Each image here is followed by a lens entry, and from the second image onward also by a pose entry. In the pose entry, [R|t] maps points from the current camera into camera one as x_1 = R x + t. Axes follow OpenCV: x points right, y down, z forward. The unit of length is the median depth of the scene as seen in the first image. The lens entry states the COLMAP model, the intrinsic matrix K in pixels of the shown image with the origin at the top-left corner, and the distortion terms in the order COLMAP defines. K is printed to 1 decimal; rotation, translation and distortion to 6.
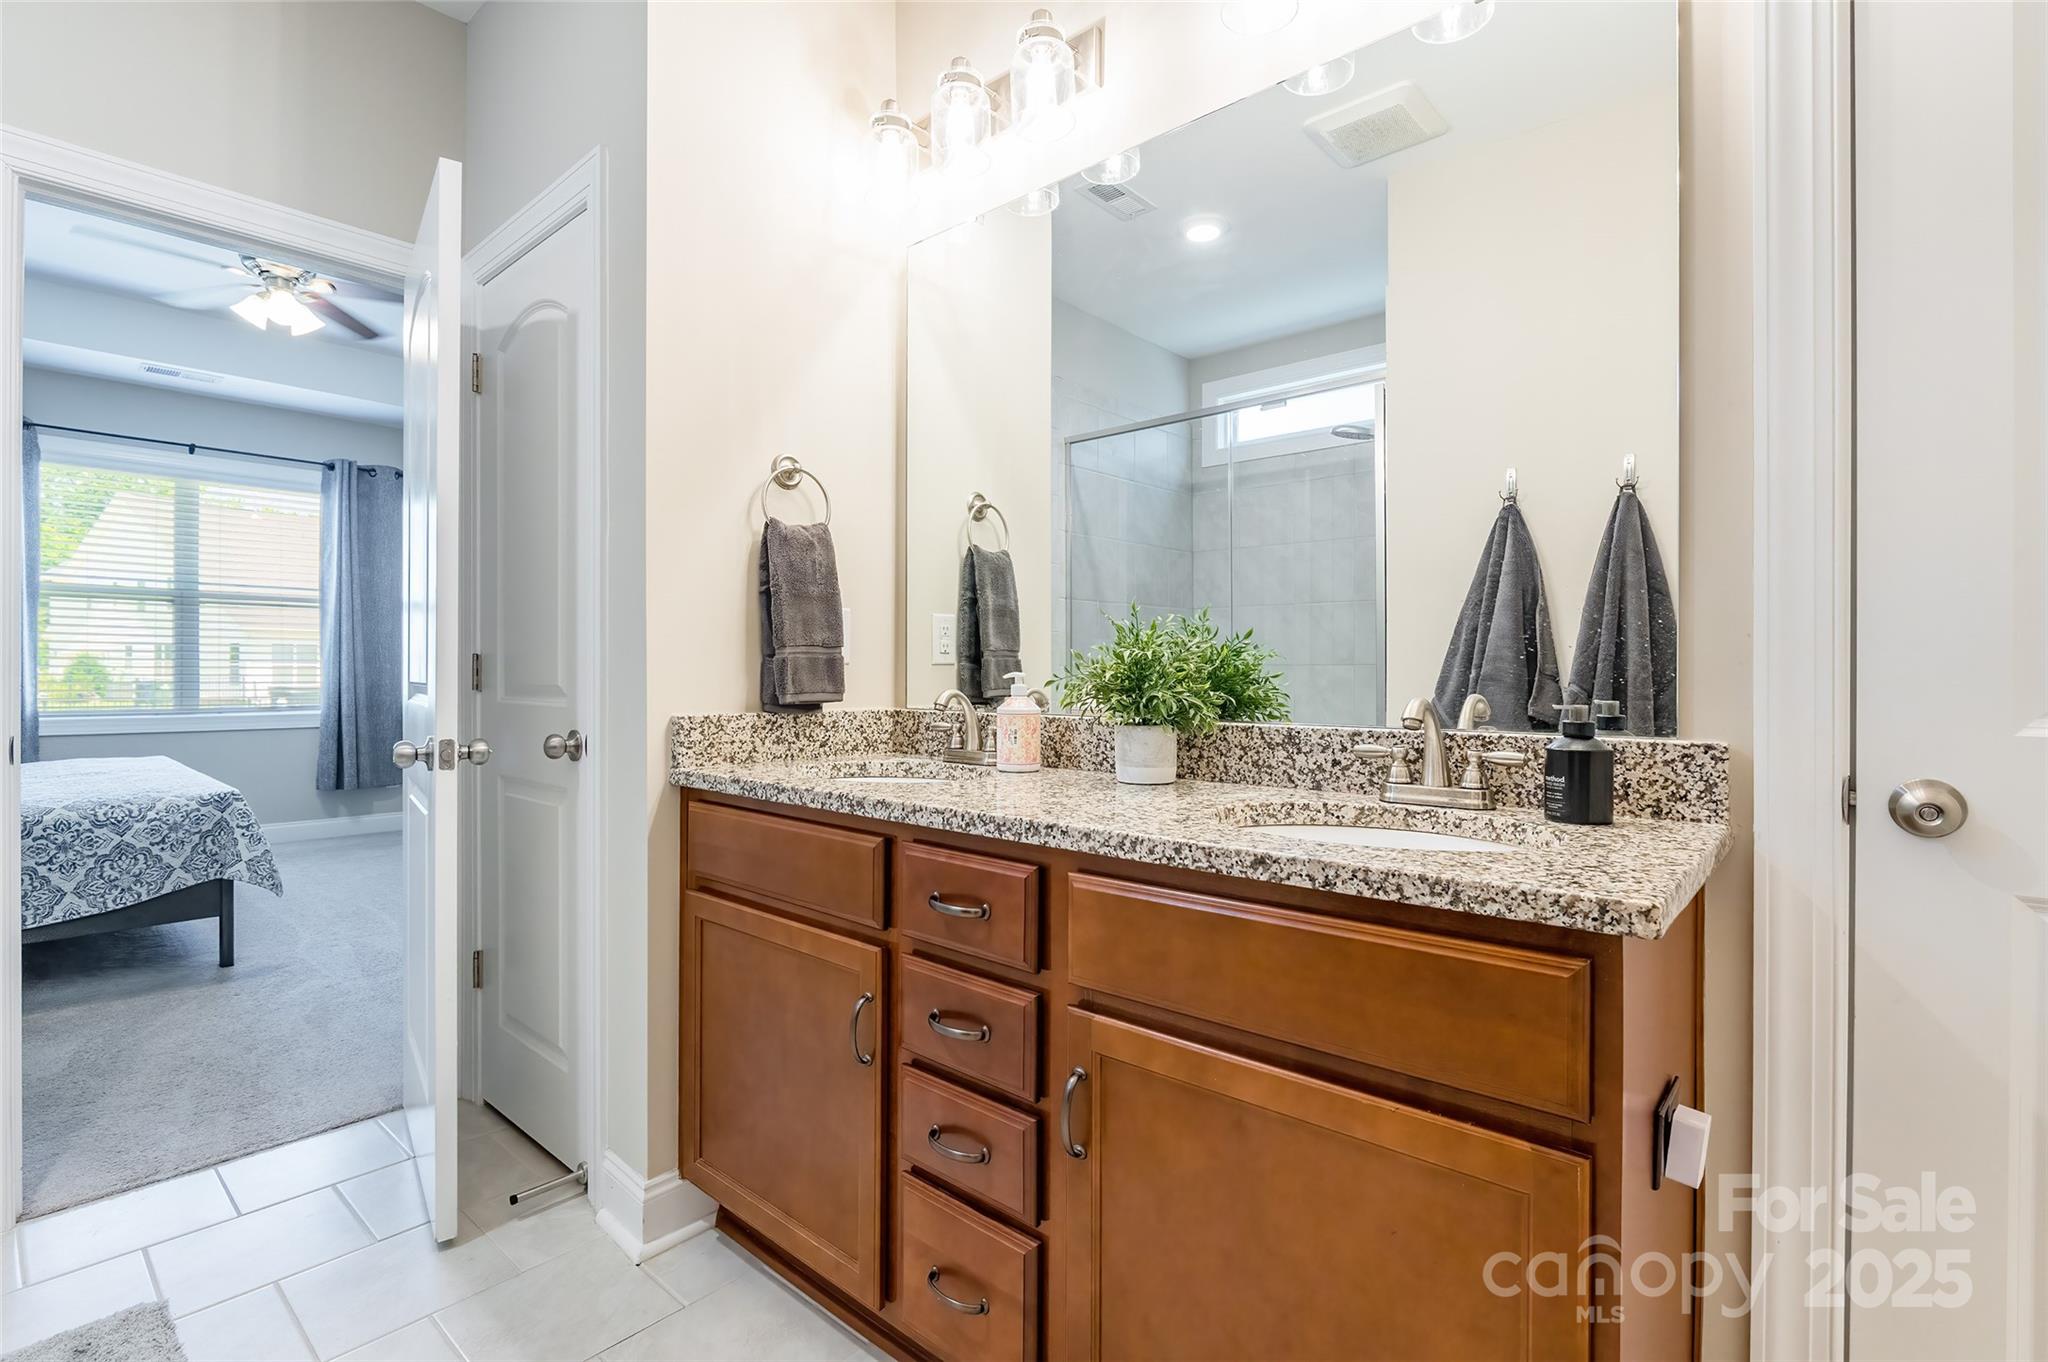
lens RADIAL K [[938.2, 0, 1030.3], [0, 938.2, 672.4], [0, 0, 1]] dist [-0.005589, -0.001824]
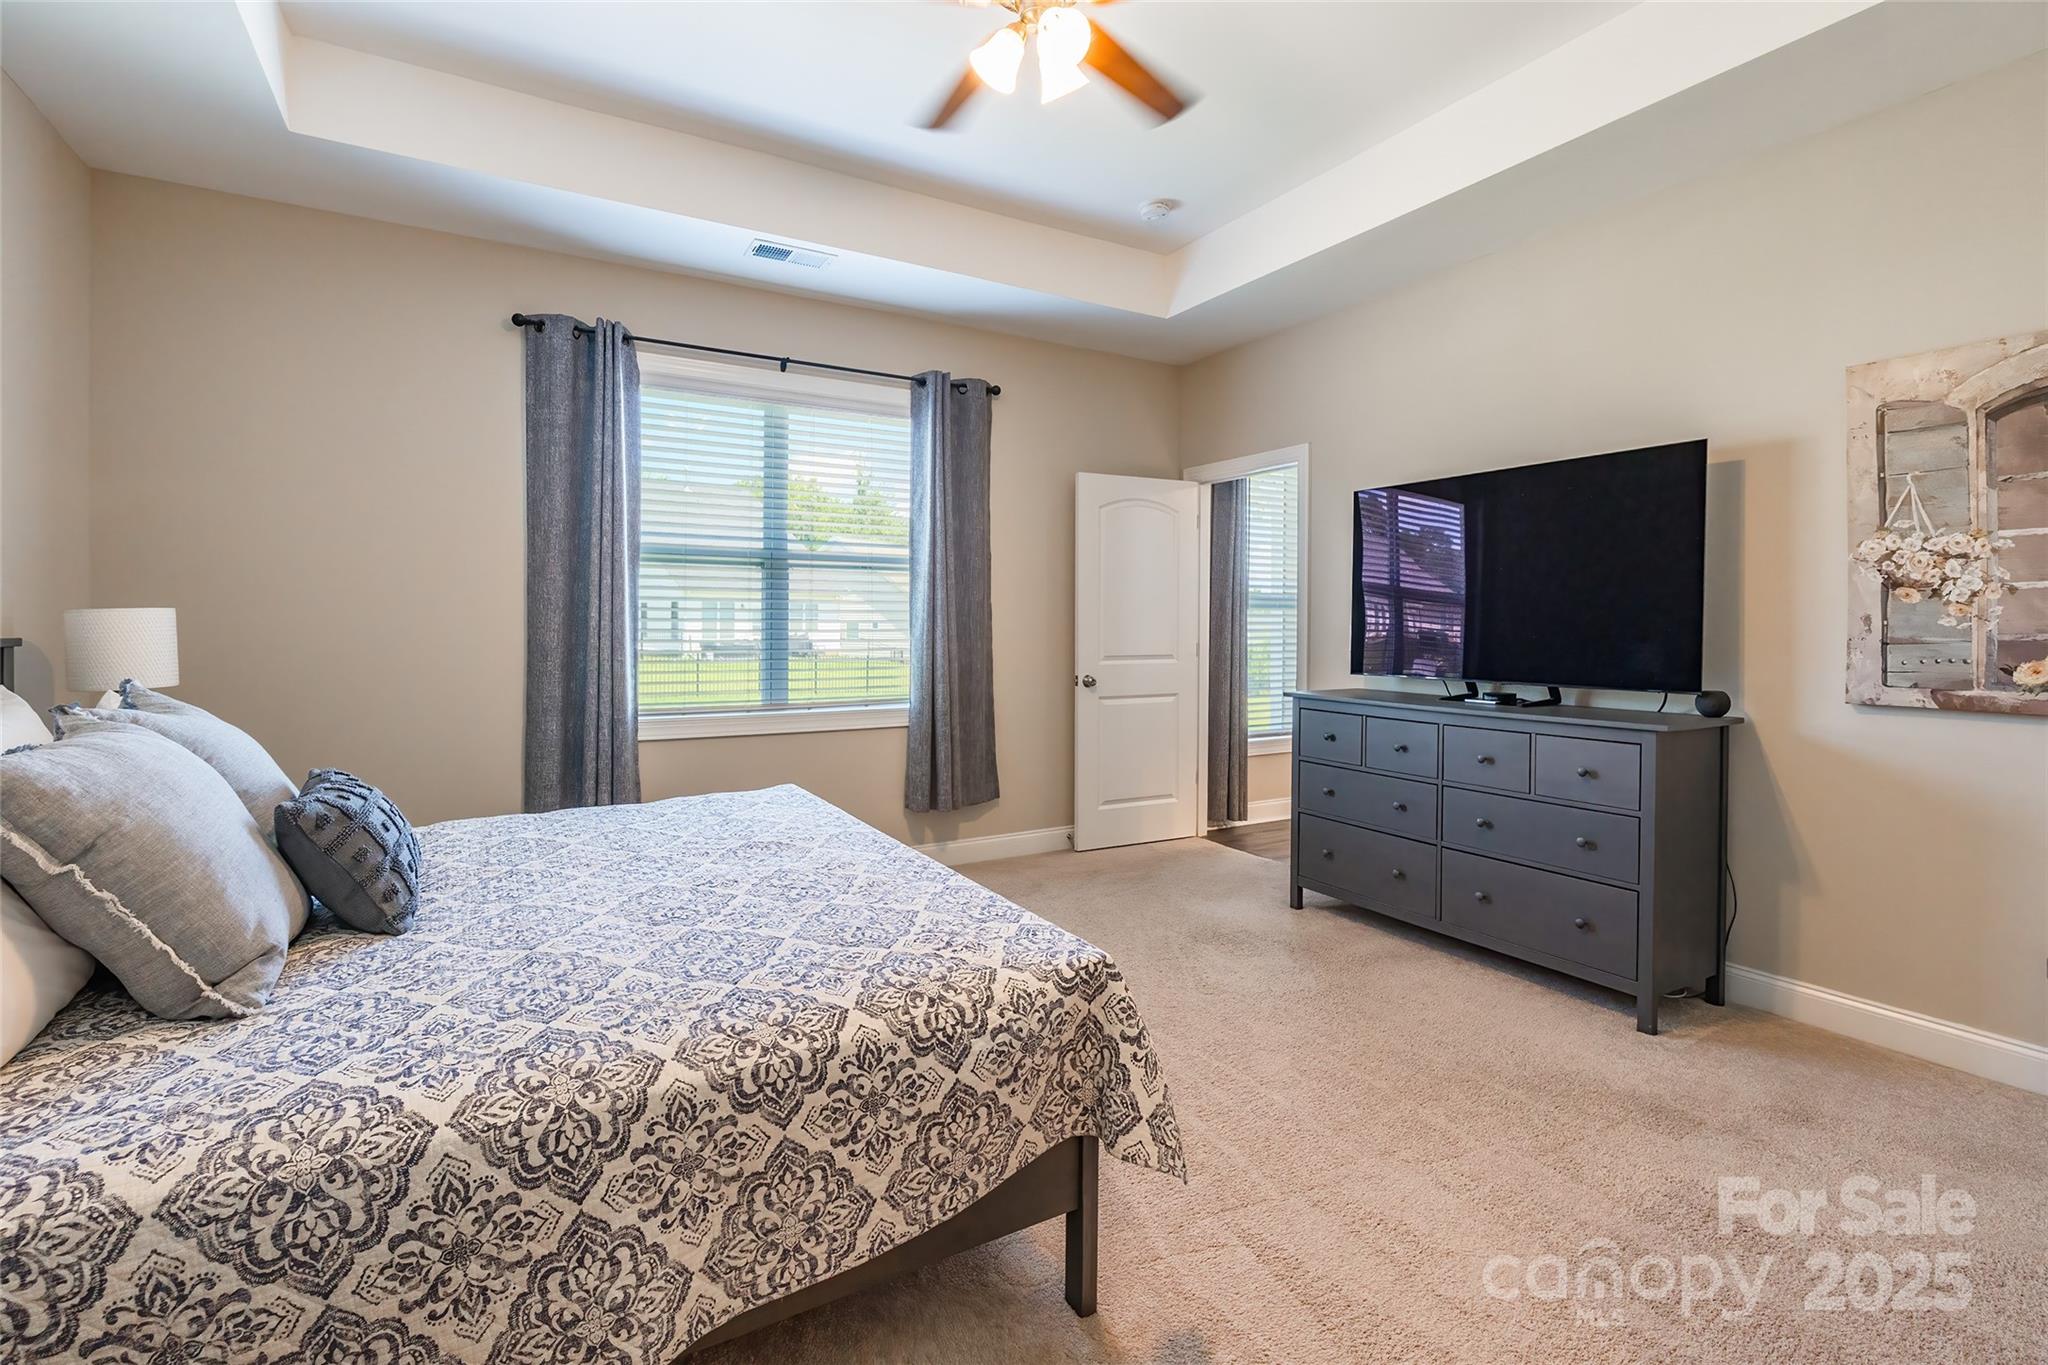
lens RADIAL K [[938.2, 0, 1007.7], [0, 938.2, 627.4], [0, 0, 1]] dist [-0.005589, -0.001824]
pose [[0.943866, 0.004898, -0.330293, -0.517721], [-0.002955, 0.999975, 0.006386, -0.032767], [0.330316, -0.005051, 0.943857, 0.367107]]
